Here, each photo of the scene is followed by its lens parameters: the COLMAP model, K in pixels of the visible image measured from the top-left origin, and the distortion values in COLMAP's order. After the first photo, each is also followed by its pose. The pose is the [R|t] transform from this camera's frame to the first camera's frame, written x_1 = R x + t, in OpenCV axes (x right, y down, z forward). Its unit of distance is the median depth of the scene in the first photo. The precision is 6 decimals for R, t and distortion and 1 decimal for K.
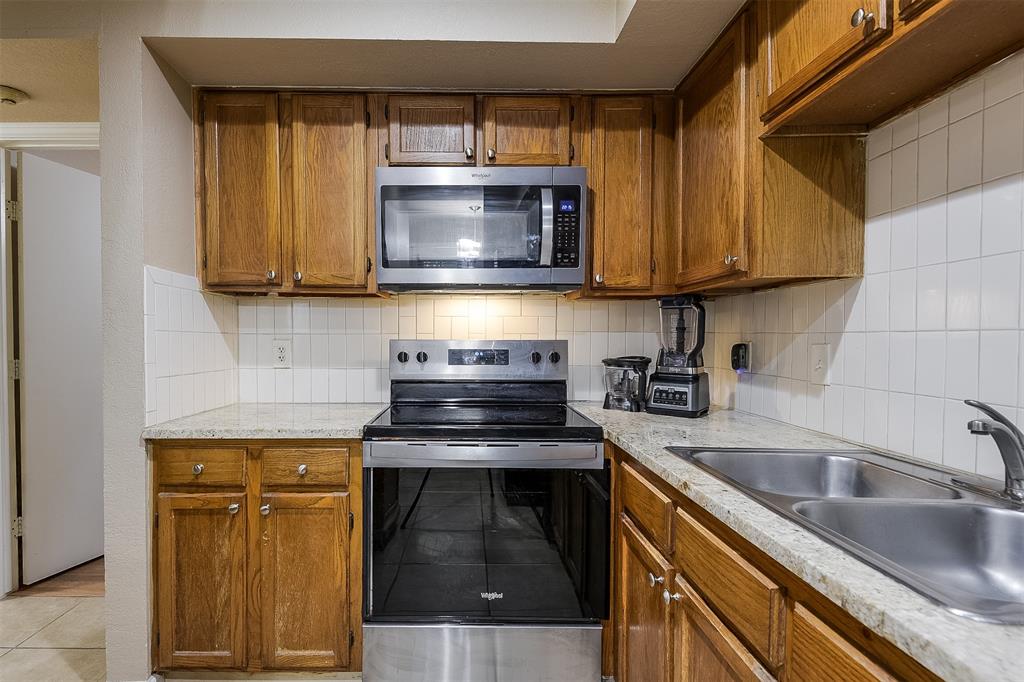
lens RADIAL K [[501.3, 0, 467.4], [0, 501.3, 351.5], [0, 0, 1]] dist [0.025084, -0.020204]
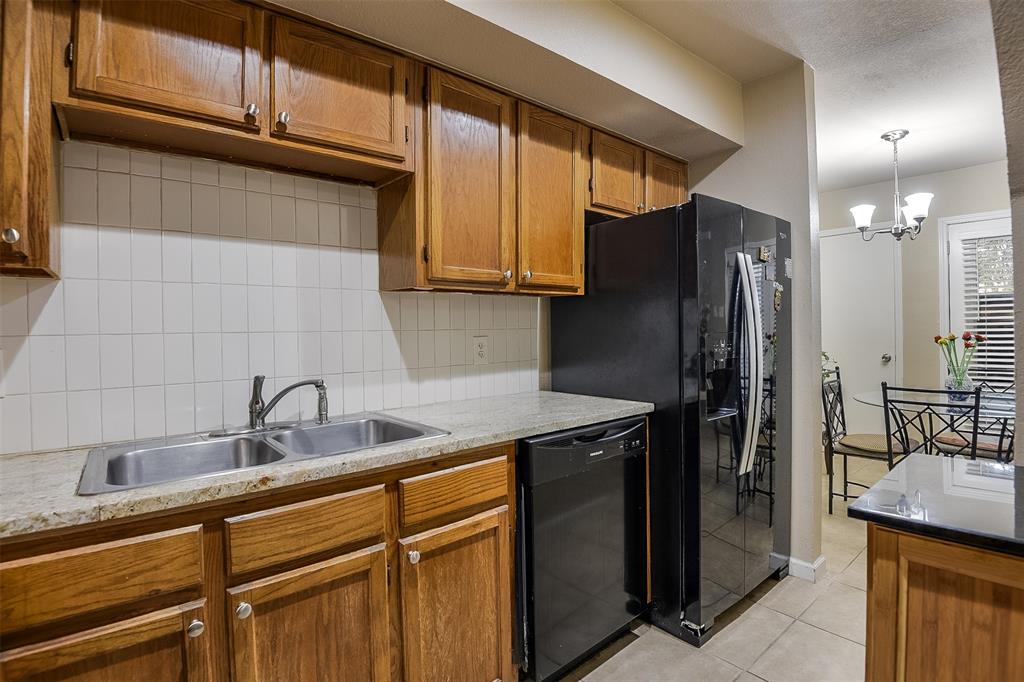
lens RADIAL K [[480.5, 0, 507.9], [0, 480.5, 335.0], [0, 0, 1]] dist [-0.026419, -0.009695]
pose [[-0.646320, 0.000478, 0.763067, -0.381267], [0.032844, 0.999090, 0.027193, -0.026831], [-0.762360, 0.042638, -0.645748, 0.736884]]
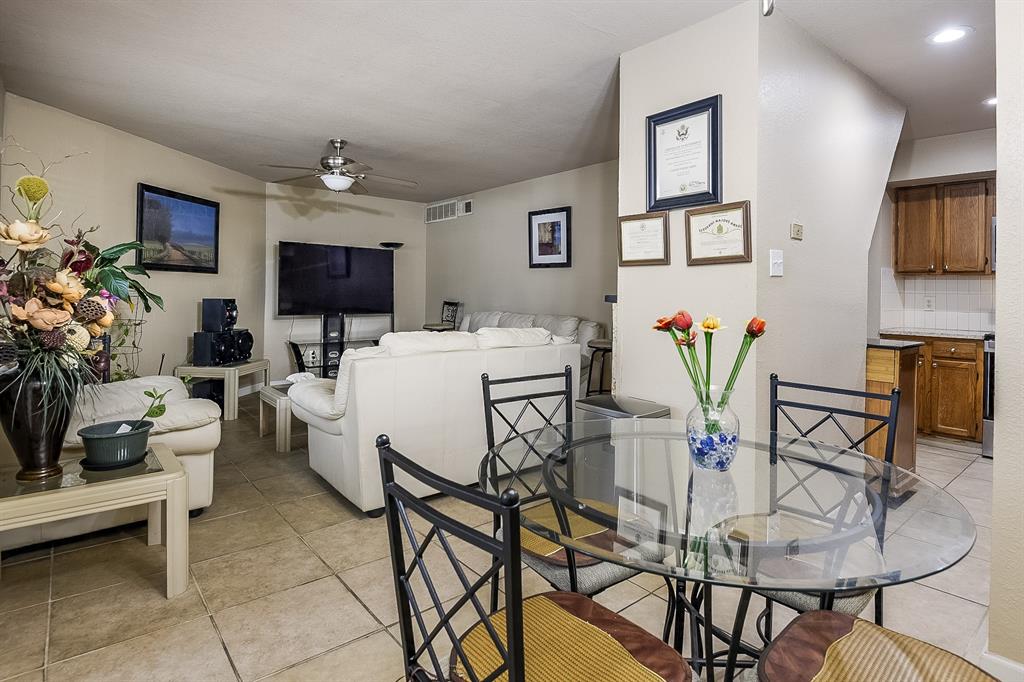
lens RADIAL K [[533.0, 0, 538.9], [0, 533.0, 294.9], [0, 0, 1]] dist [-0.030622, 0.000903]
pose [[0.650233, 0.006588, -0.759706, 0.276490], [-0.024451, 0.999626, -0.012260, 0.045253], [0.759341, 0.026547, 0.650151, -2.094748]]
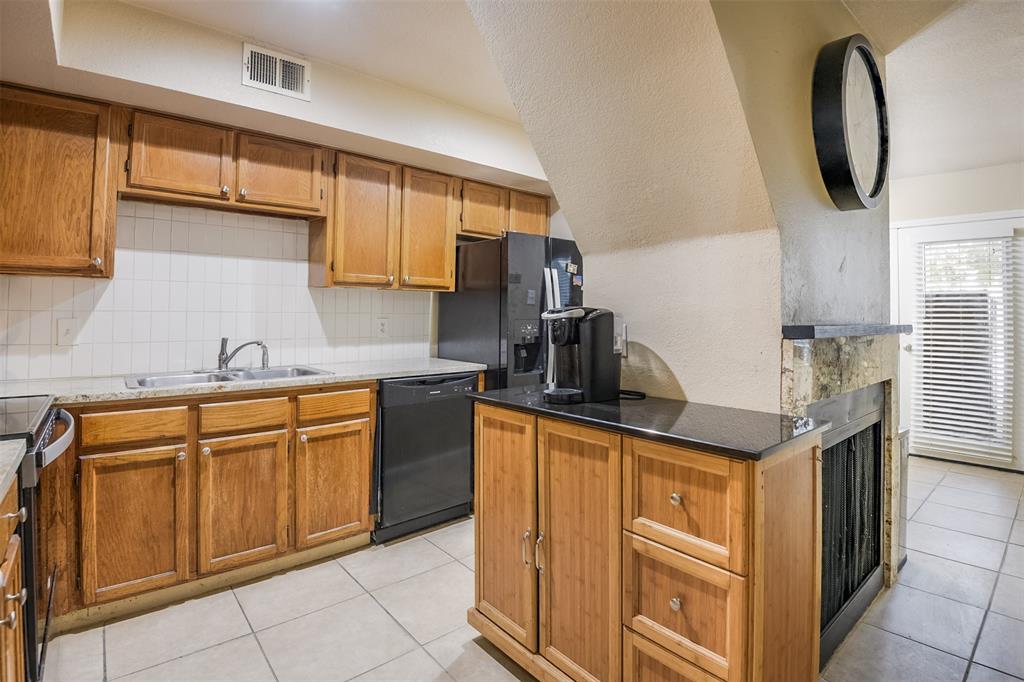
lens RADIAL K [[480.5, 0, 513.4], [0, 480.5, 301.2], [0, 0, 1]] dist [-0.026419, -0.009695]
pose [[-0.665755, 0.009360, 0.746112, -1.093263], [0.007594, 0.999955, -0.005768, -0.041294], [-0.746132, 0.001826, -0.665796, 0.833799]]
